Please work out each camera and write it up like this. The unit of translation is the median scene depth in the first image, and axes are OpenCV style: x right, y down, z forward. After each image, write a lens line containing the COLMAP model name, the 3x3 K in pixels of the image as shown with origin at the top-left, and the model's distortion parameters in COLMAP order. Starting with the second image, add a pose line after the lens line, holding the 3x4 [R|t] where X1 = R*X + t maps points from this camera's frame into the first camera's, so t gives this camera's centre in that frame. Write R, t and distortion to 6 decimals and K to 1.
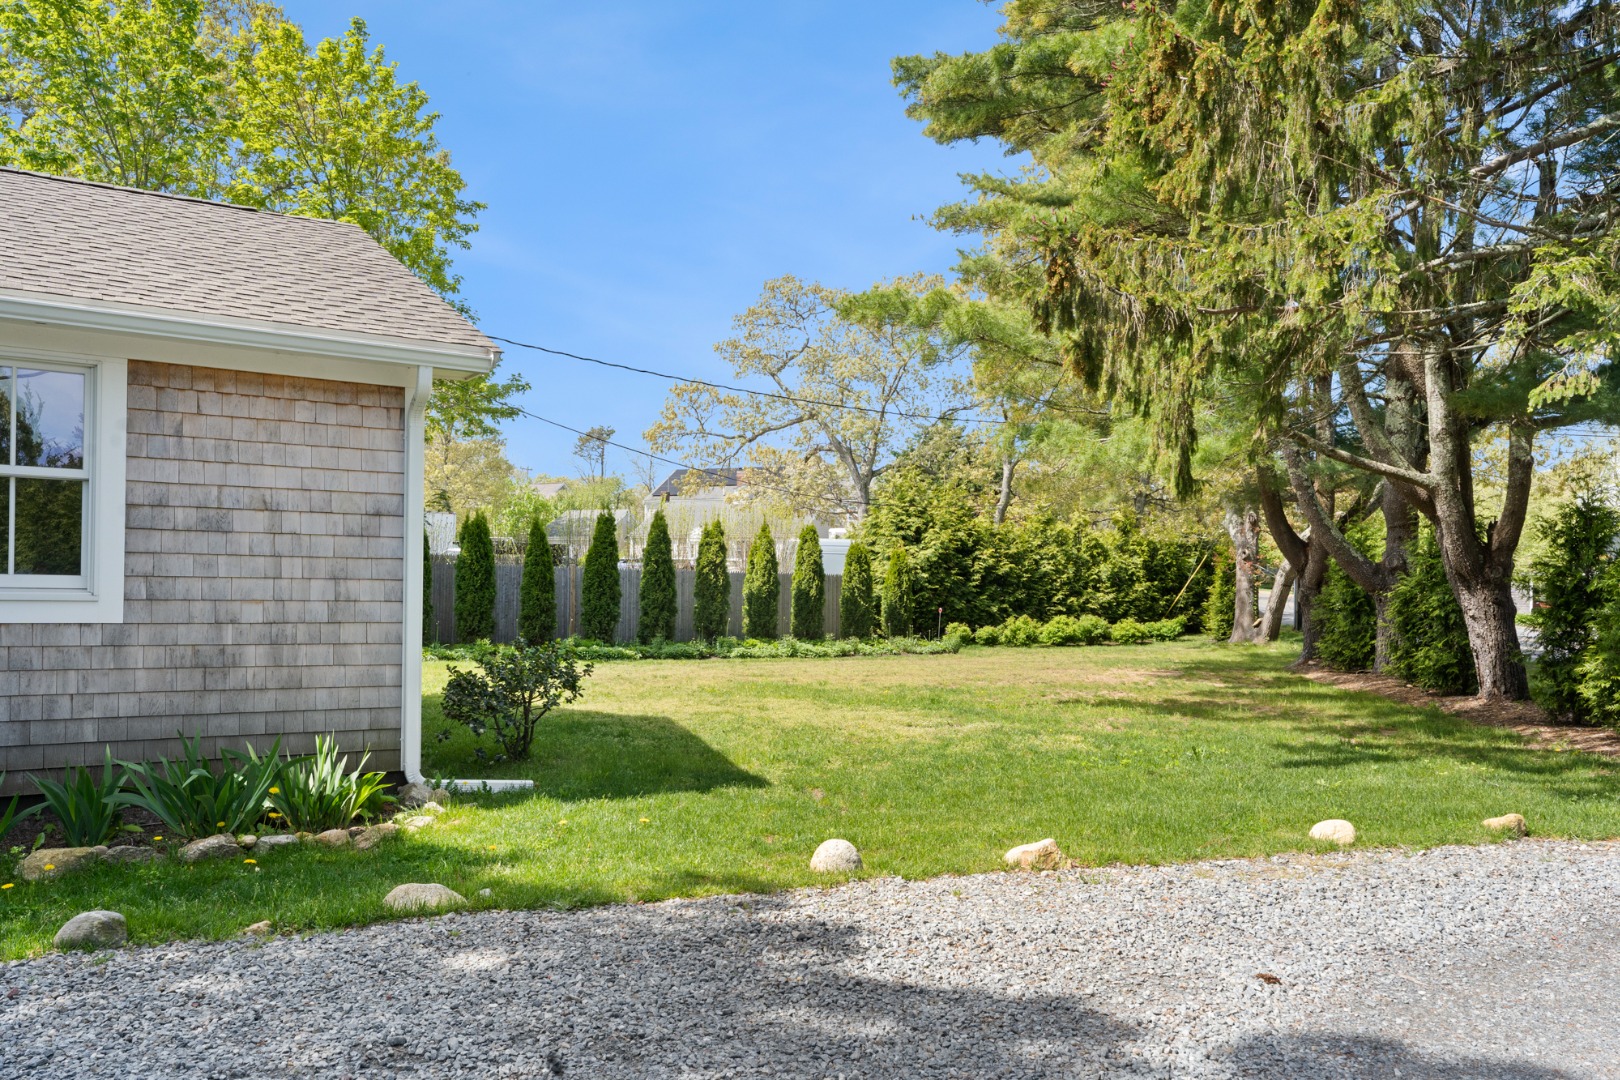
lens RADIAL K [[1210.1, 0, 802.3], [0, 1210.1, 534.8], [0, 0, 1]] dist [-0.008713, 0.028084]
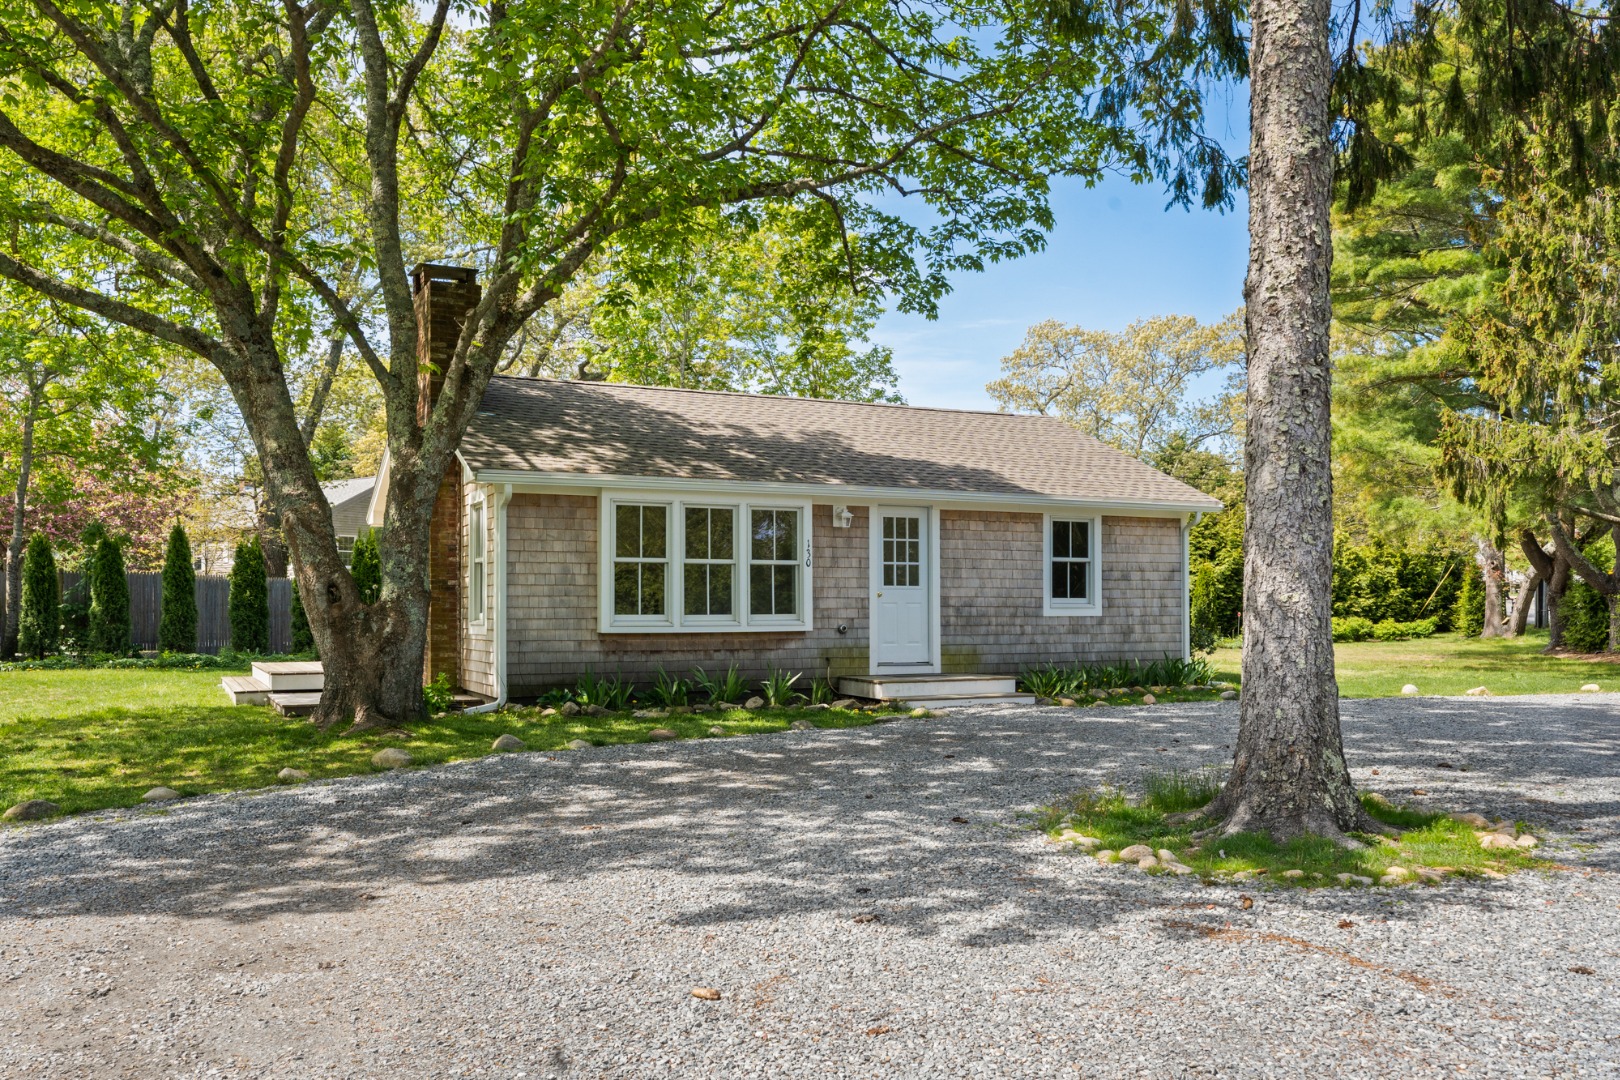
lens RADIAL K [[1323.6, 0, 814.5], [0, 1323.6, 541.9], [0, 0, 1]] dist [0.017156, 0.014368]
pose [[0.995211, -0.020167, -0.095643, -0.177673], [0.020265, 0.999795, 0.000053, -0.019876], [0.095623, -0.001991, 0.995416, -0.380485]]
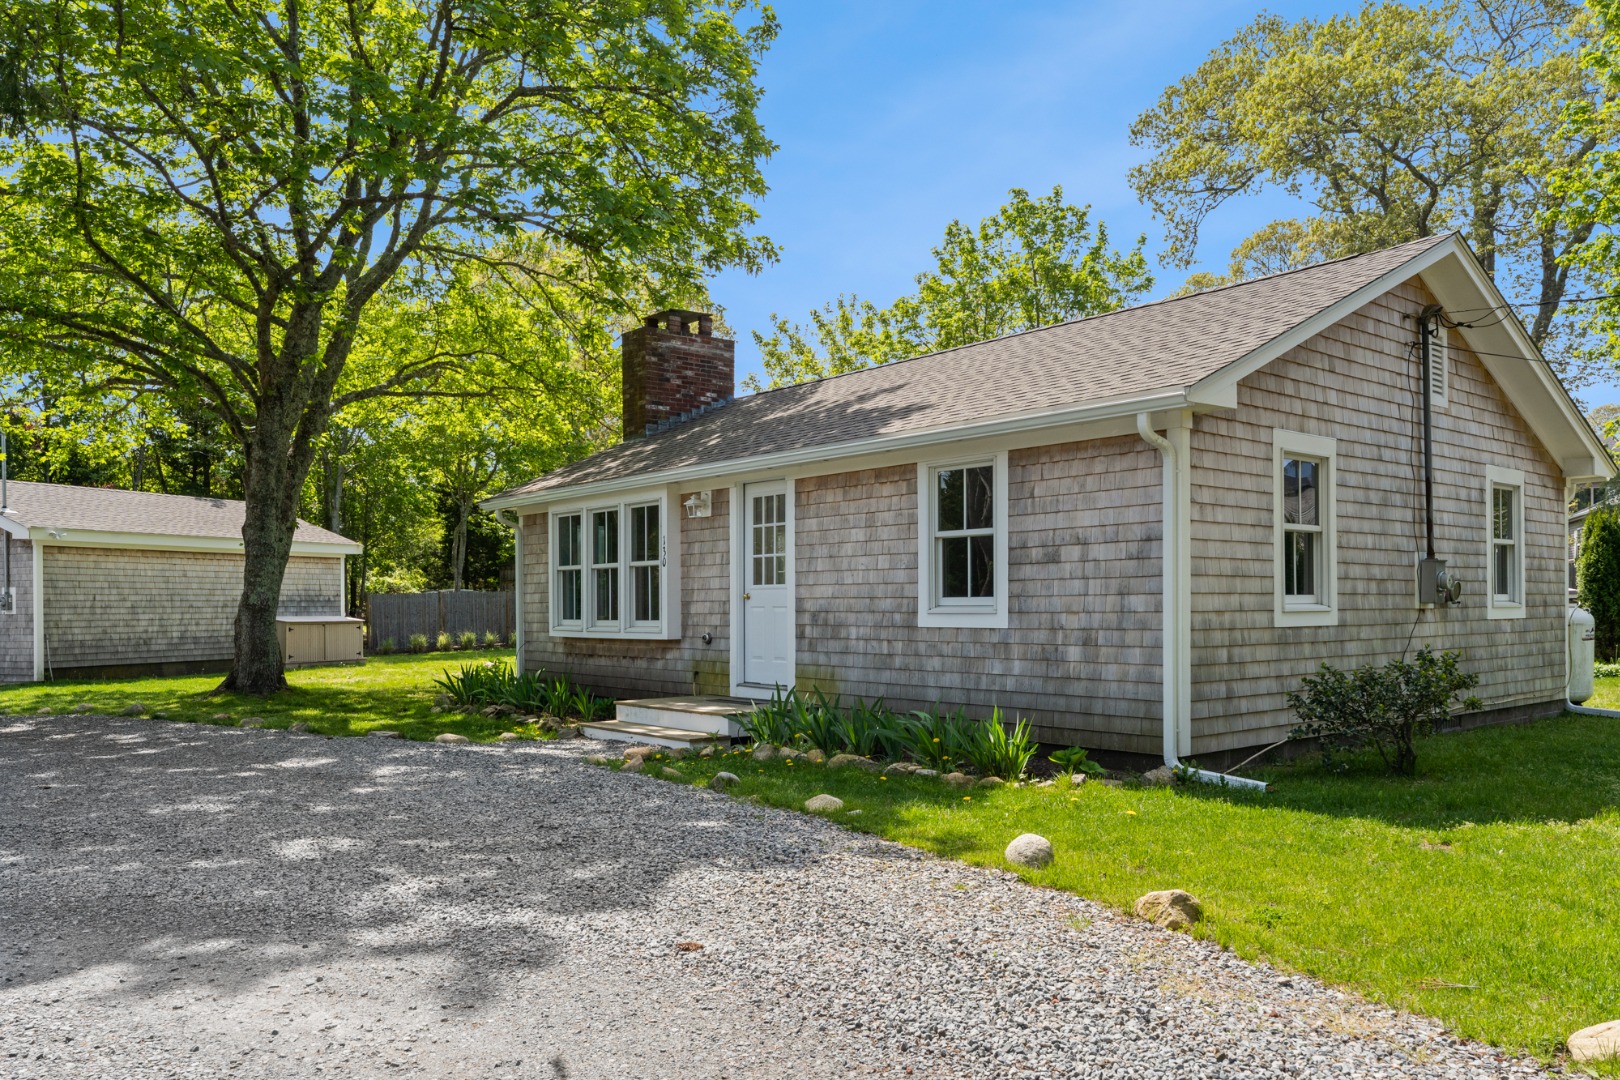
lens RADIAL K [[1210.1, 0, 807.6], [0, 1210.1, 546.0], [0, 0, 1]] dist [-0.008713, 0.028084]
pose [[0.139706, -0.060210, -0.988361, 0.173042], [0.064023, 0.996610, -0.051663, 0.006498], [0.988121, -0.056060, 0.143087, 0.107224]]
